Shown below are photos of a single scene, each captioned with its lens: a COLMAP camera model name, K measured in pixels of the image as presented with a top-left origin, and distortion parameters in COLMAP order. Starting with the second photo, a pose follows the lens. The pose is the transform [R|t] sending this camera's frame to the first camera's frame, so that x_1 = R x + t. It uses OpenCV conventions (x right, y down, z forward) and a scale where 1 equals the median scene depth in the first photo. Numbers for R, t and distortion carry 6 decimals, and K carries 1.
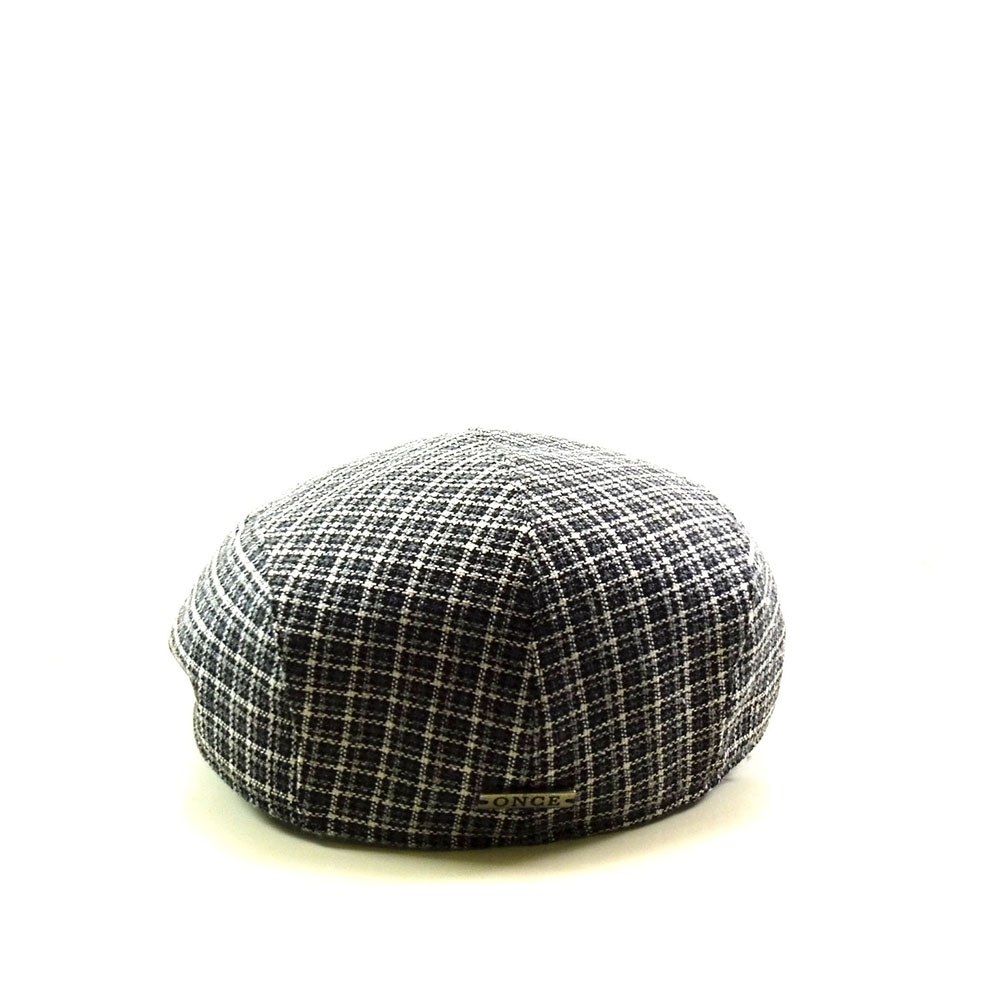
lens RADIAL K [[2837.2, 0, 500.0], [0, 2837.2, 500.0], [0, 0, 1]] dist [0.533856, -18.397215]
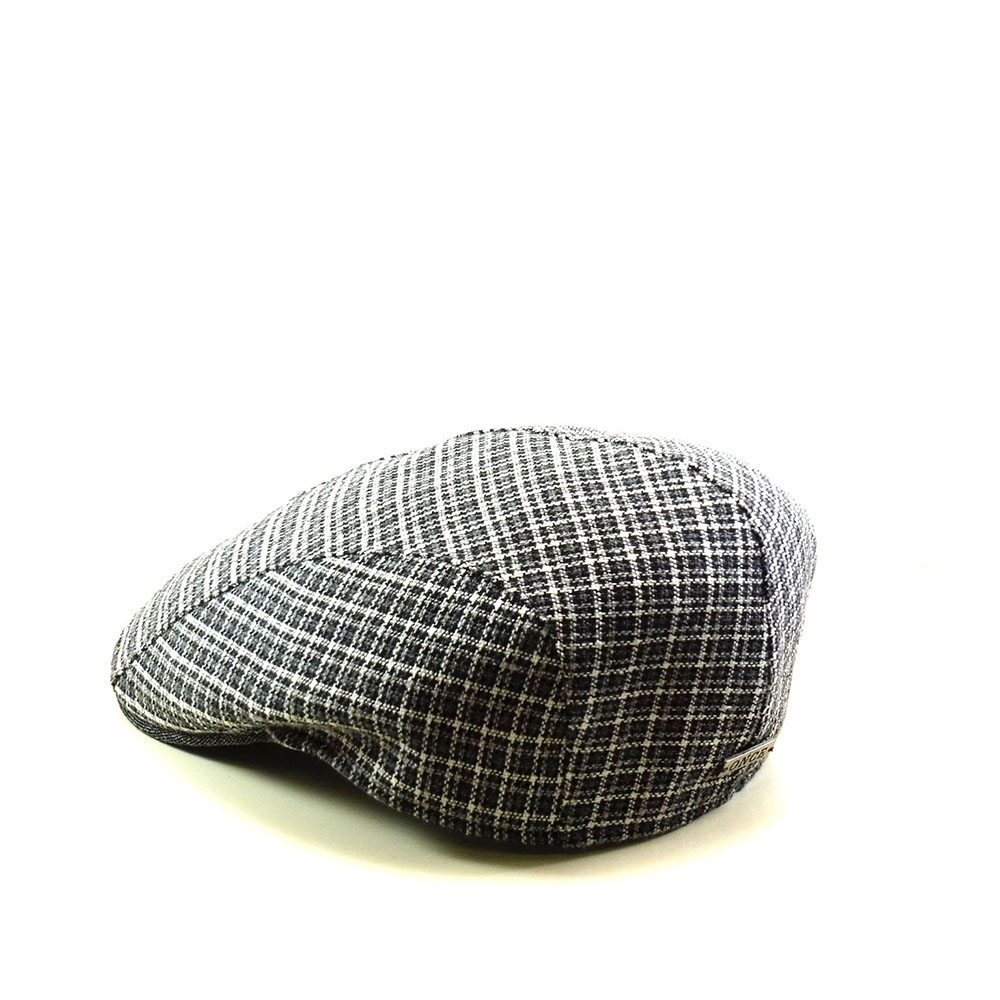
lens RADIAL K [[2837.2, 0, 500.0], [0, 2837.2, 500.0], [0, 0, 1]] dist [0.533856, -18.397215]
pose [[0.738230, -0.185025, 0.648677, -0.724112], [0.179462, 0.980861, 0.075537, -0.083357], [-0.650238, 0.060649, 0.757306, 0.265029]]
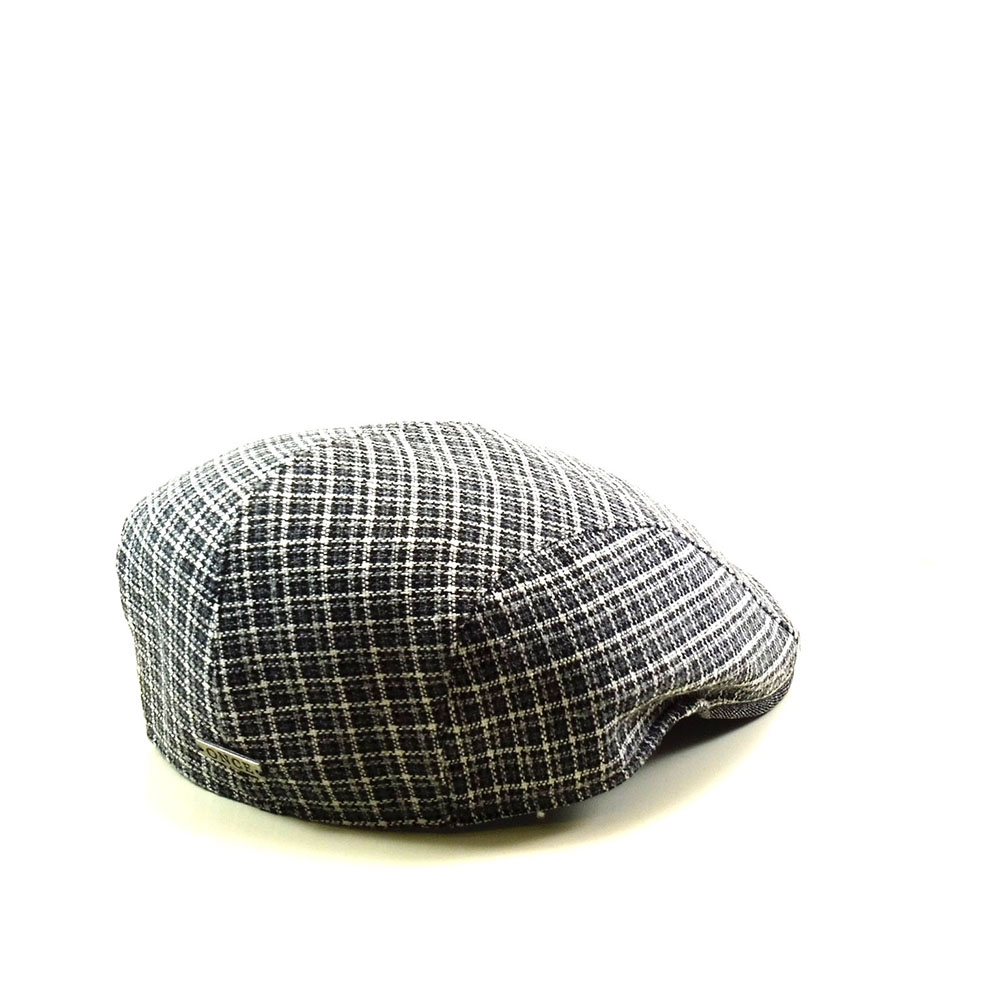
lens RADIAL K [[2837.2, 0, 500.0], [0, 2837.2, 500.0], [0, 0, 1]] dist [0.533856, -18.397215]
pose [[0.626698, 0.206769, -0.751330, 0.835159], [-0.217252, 0.972287, 0.086364, -0.097408], [0.748366, 0.109104, 0.654251, 0.390914]]
